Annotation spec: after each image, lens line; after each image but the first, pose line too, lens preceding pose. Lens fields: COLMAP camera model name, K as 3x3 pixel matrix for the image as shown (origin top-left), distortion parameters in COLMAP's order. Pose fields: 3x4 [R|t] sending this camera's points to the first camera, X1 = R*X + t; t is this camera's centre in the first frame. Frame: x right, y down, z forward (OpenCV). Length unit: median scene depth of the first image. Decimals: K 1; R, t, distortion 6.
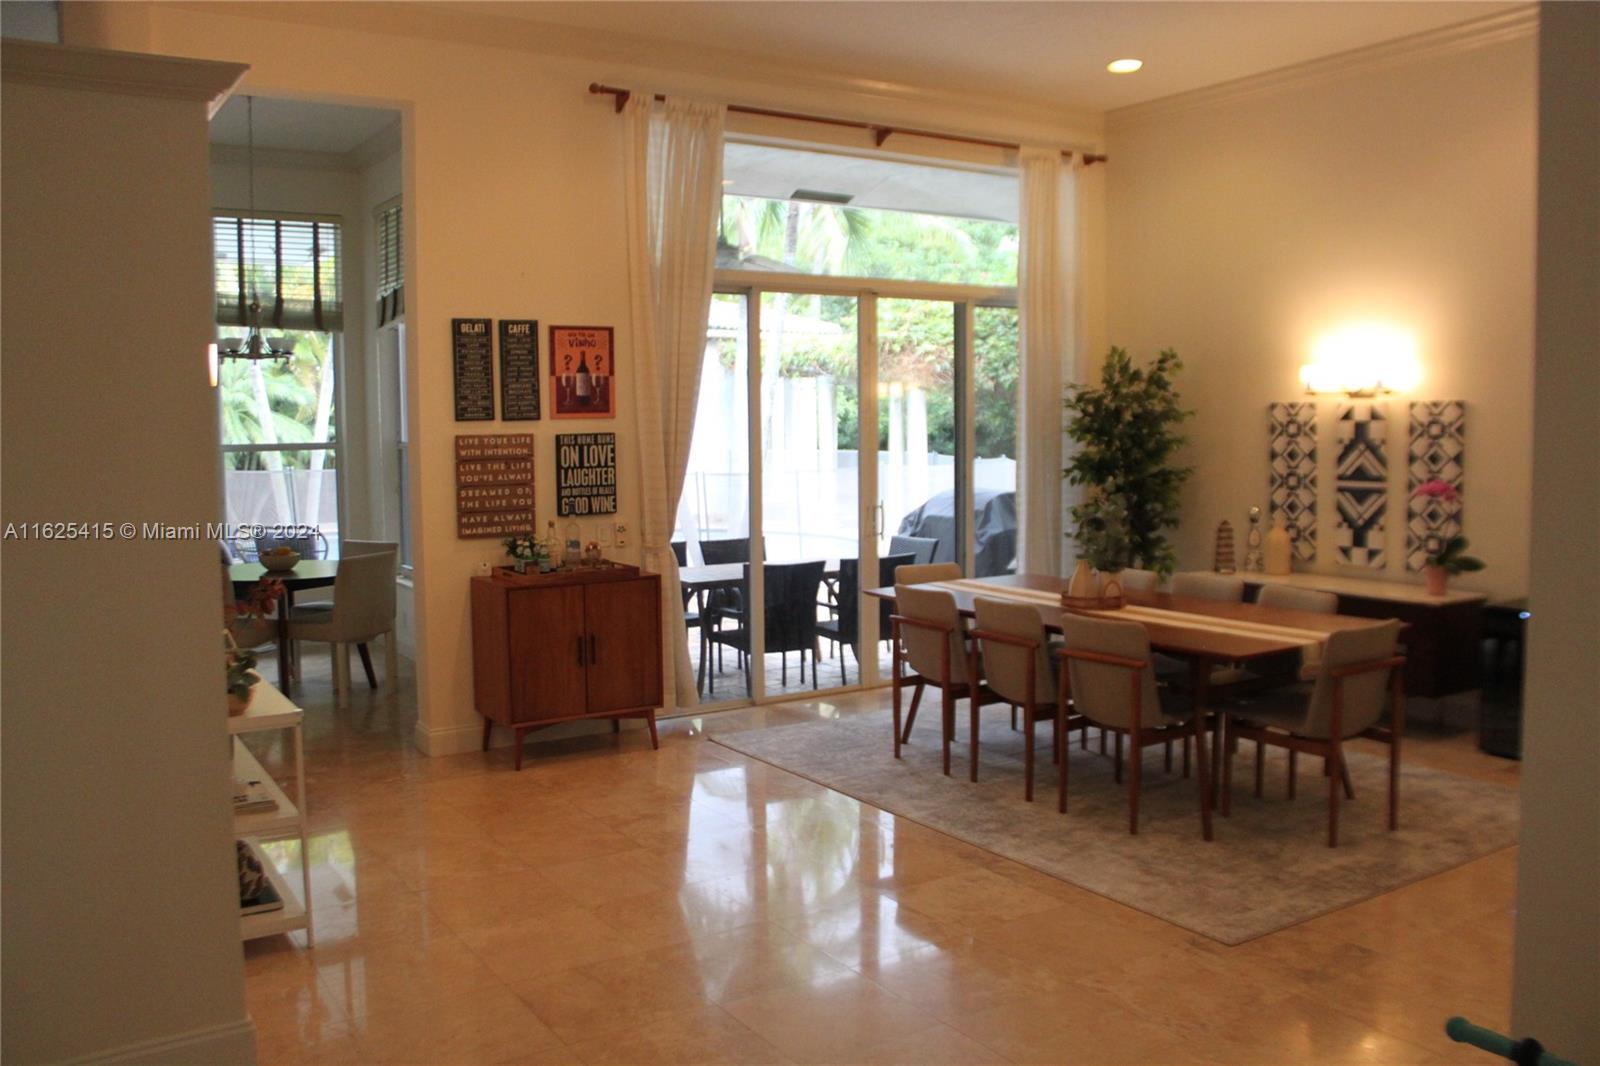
lens RADIAL K [[1331.6, 0, 801.4], [0, 1331.6, 534.5], [0, 0, 1]] dist [-0.133661, 0.019784]
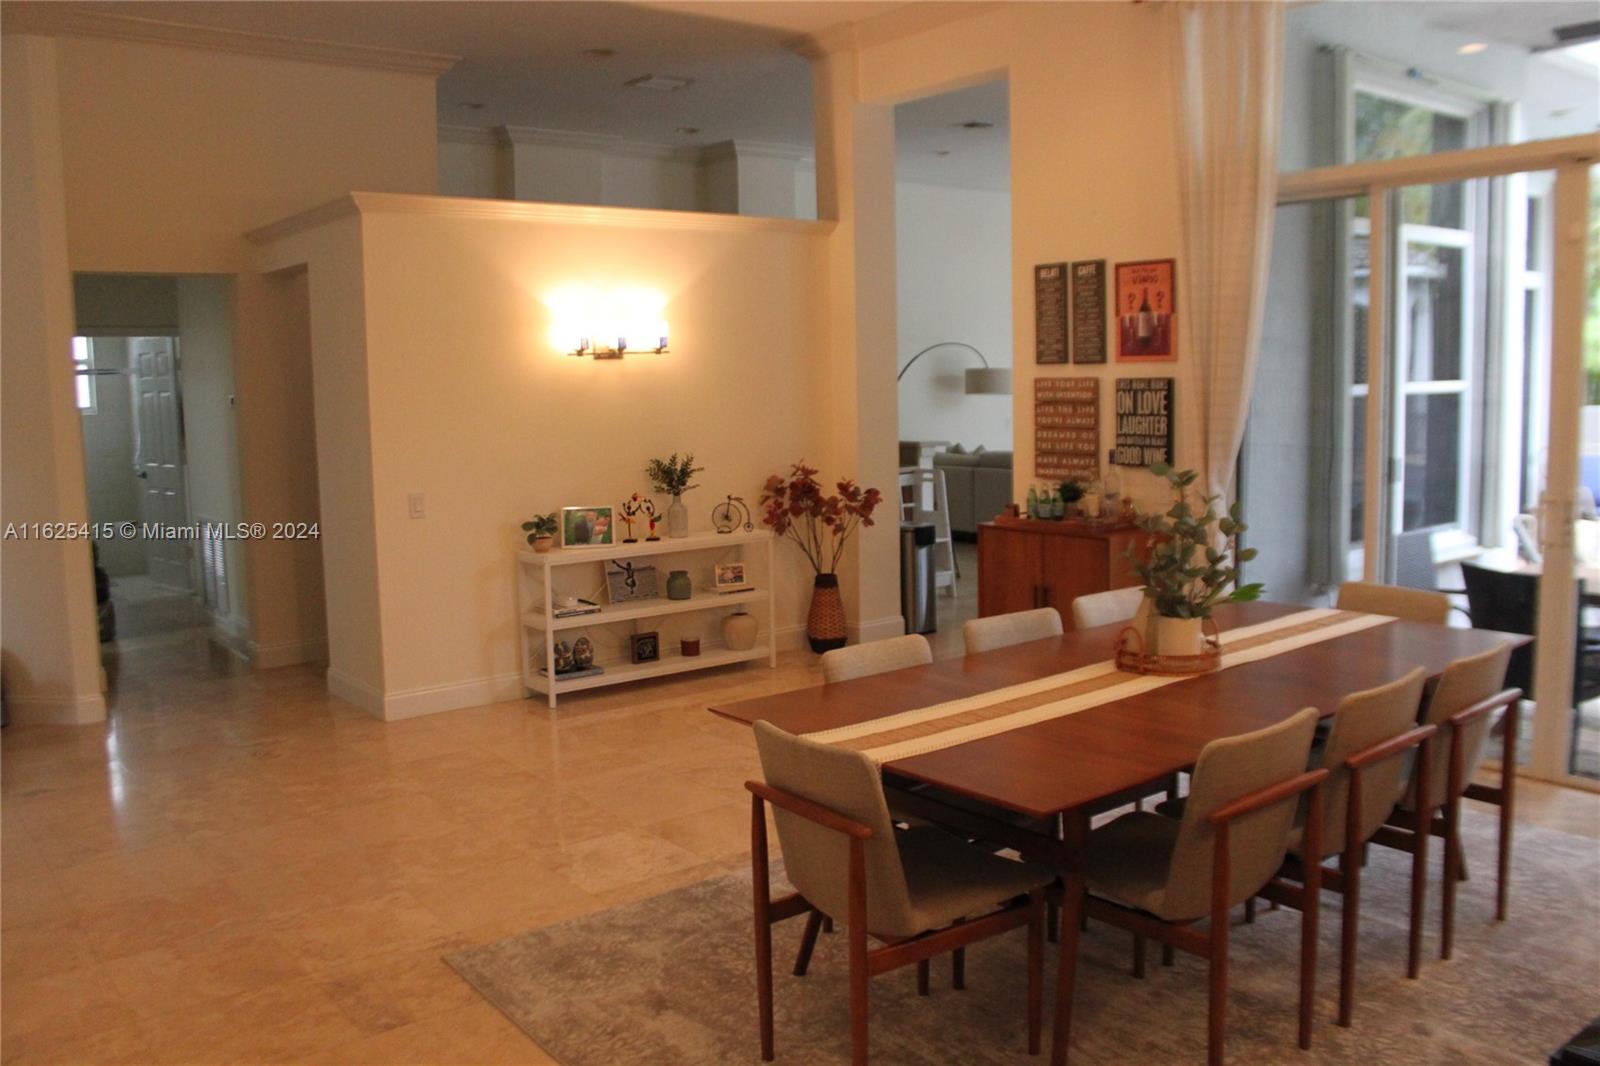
lens RADIAL K [[1331.6, 0, 800.7], [0, 1331.6, 526.2], [0, 0, 1]] dist [-0.133661, 0.019784]
pose [[0.100979, 0.123824, -0.987153, 0.741338], [-0.067230, 0.990806, 0.117405, -0.067067], [0.992614, 0.054511, 0.108376, 0.684342]]
